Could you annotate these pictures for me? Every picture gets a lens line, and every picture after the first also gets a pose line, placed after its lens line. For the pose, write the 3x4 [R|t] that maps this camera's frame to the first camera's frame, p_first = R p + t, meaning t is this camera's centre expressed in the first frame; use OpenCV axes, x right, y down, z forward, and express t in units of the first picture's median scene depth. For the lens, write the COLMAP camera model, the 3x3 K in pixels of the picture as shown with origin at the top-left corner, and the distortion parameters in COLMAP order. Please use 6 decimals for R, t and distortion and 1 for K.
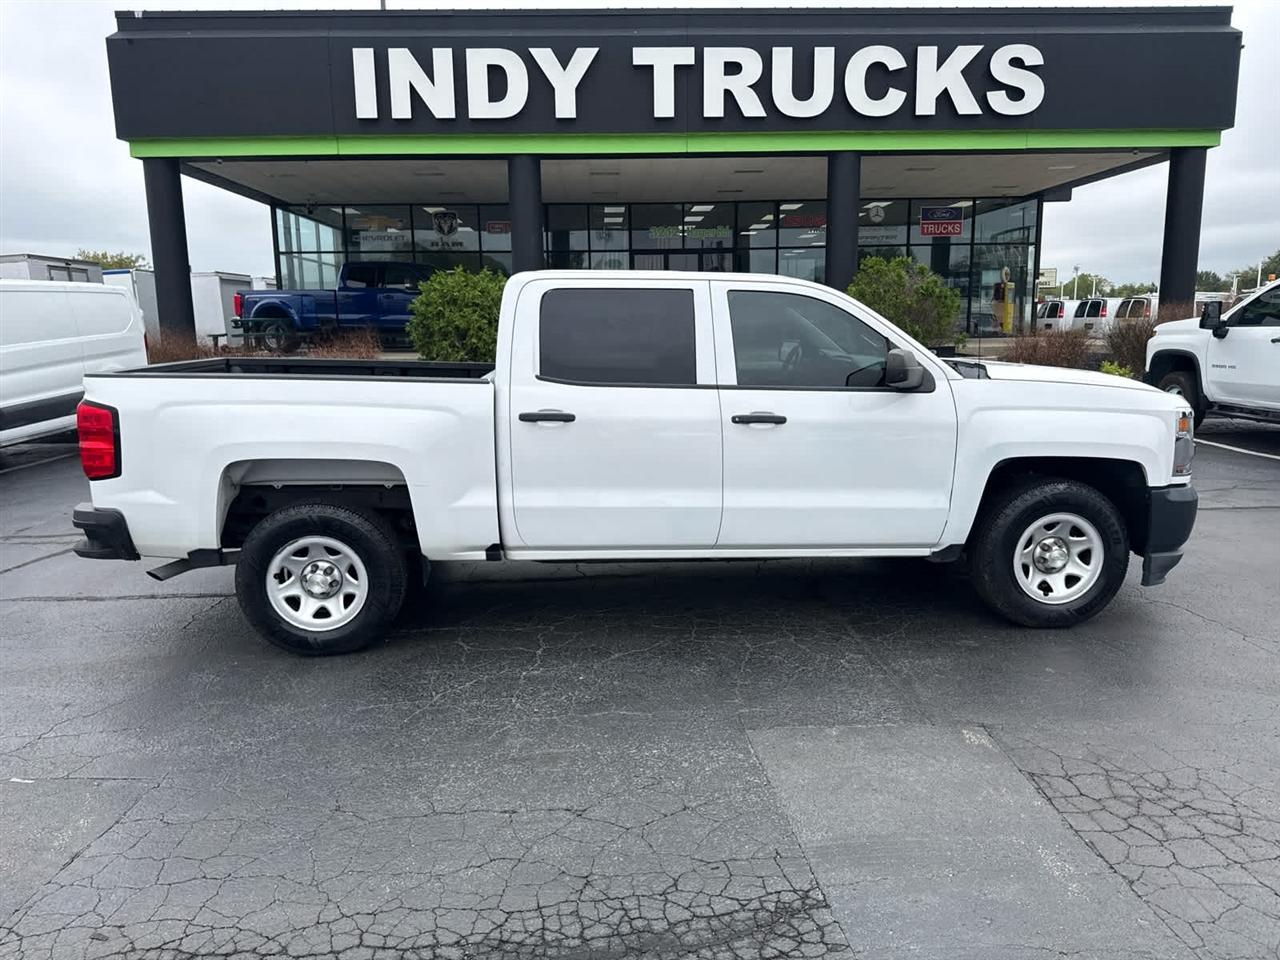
lens RADIAL K [[910.8, 0, 640.0], [0, 910.8, 480.0], [0, 0, 1]] dist [-0.000891, -0.001042]
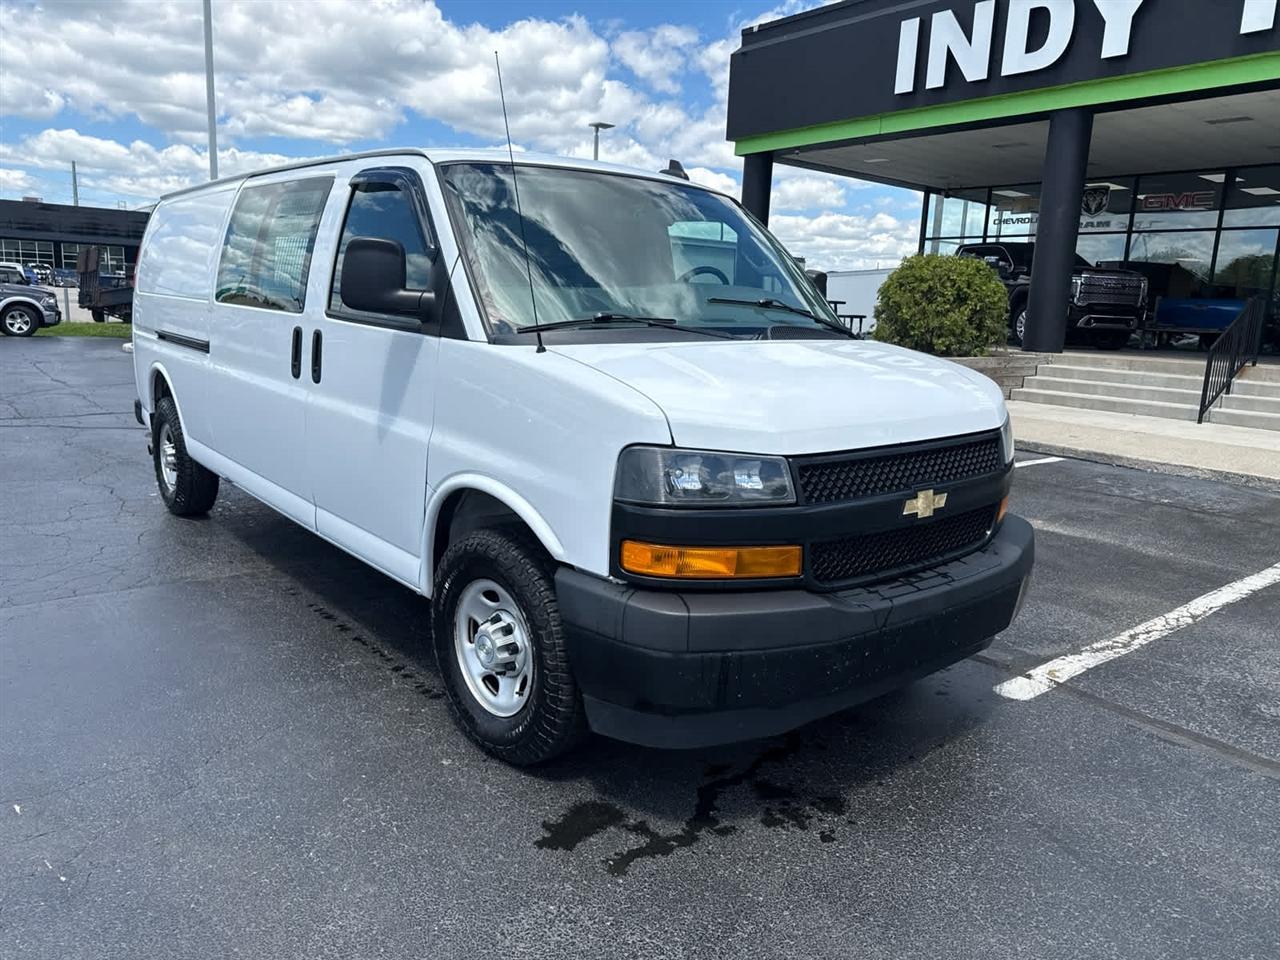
lens RADIAL K [[907.3, 0, 642.9], [0, 907.3, 487.2], [0, 0, 1]] dist [0.016288, -0.019266]
pose [[0.596248, 0.196515, -0.778377, 0.361527], [-0.186586, 0.976948, 0.103720, -0.037538], [0.780816, 0.083392, 0.619170, 0.219602]]
